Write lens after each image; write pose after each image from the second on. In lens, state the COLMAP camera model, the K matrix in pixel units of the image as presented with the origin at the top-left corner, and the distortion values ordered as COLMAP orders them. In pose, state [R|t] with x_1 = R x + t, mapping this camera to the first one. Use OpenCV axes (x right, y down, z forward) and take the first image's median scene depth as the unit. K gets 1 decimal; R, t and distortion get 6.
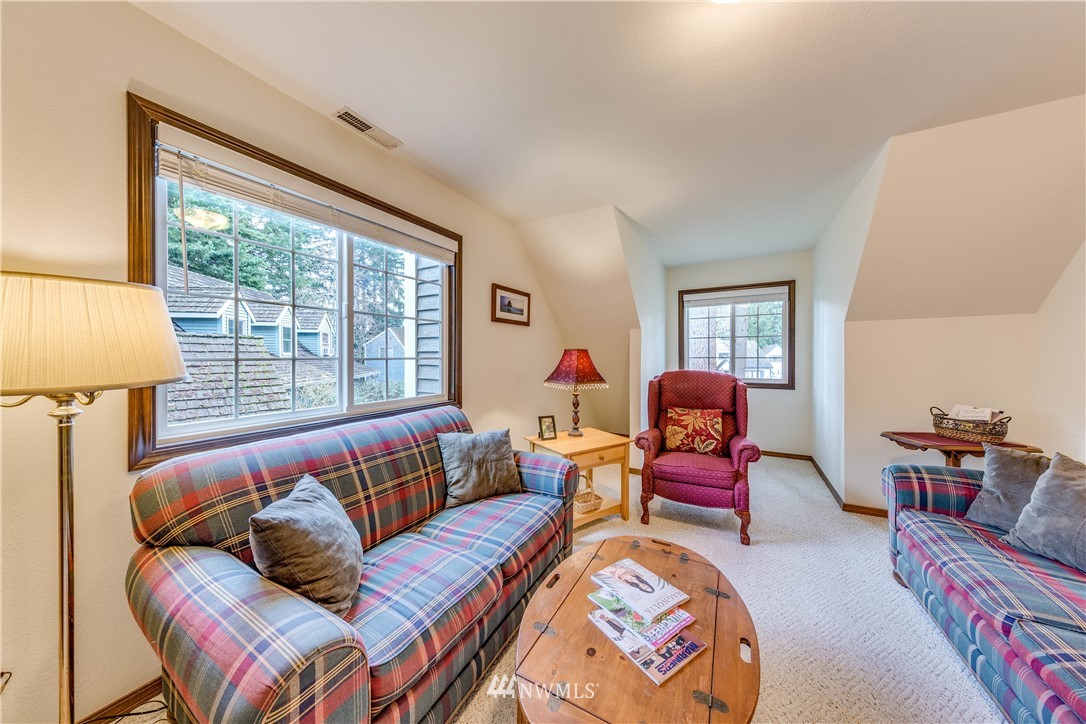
lens RADIAL K [[345.0, 0, 540.3], [0, 345.0, 354.7], [0, 0, 1]] dist [0.002392, -0.000199]
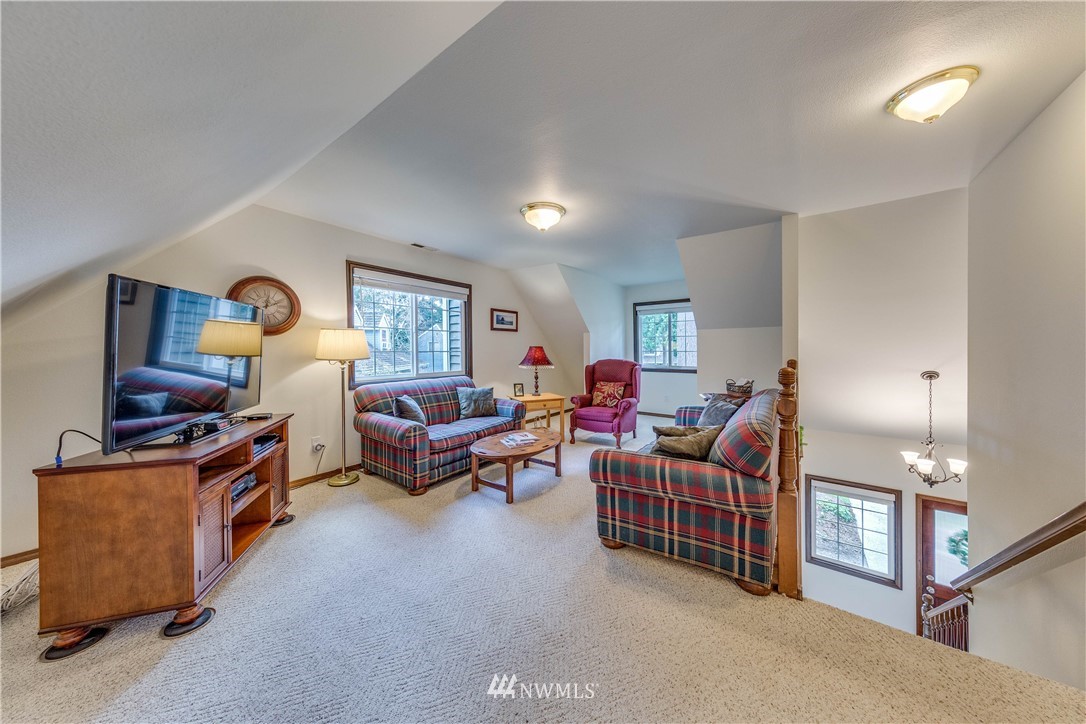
lens RADIAL K [[345.0, 0, 542.1], [0, 345.0, 363.4], [0, 0, 1]] dist [0.002392, -0.000199]
pose [[0.993342, 0.006040, -0.115046, 0.353162], [-0.000971, 0.999028, 0.044064, -0.007144], [0.115200, -0.043659, 0.992382, -0.781728]]
